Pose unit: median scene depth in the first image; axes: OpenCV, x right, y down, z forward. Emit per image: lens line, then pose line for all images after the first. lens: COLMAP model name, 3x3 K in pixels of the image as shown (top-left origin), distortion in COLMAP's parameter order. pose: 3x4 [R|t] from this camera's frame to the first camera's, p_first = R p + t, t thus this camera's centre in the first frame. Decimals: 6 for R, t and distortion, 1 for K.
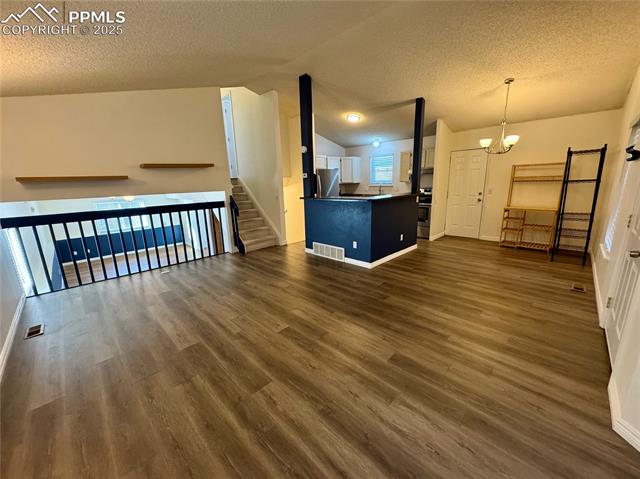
lens RADIAL K [[253.9, 0, 319.2], [0, 253.9, 239.2], [0, 0, 1]] dist [-0.002786, 0.000624]
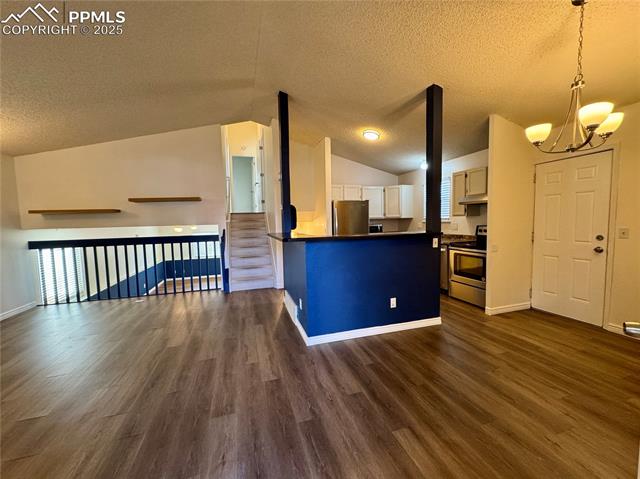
lens RADIAL K [[253.9, 0, 320.2], [0, 253.9, 239.3], [0, 0, 1]] dist [-0.002786, 0.000624]
pose [[0.883535, 0.042262, -0.466454, 0.494109], [-0.107258, 0.987712, -0.113672, -0.076826], [0.455918, 0.150464, 0.877211, 0.393797]]
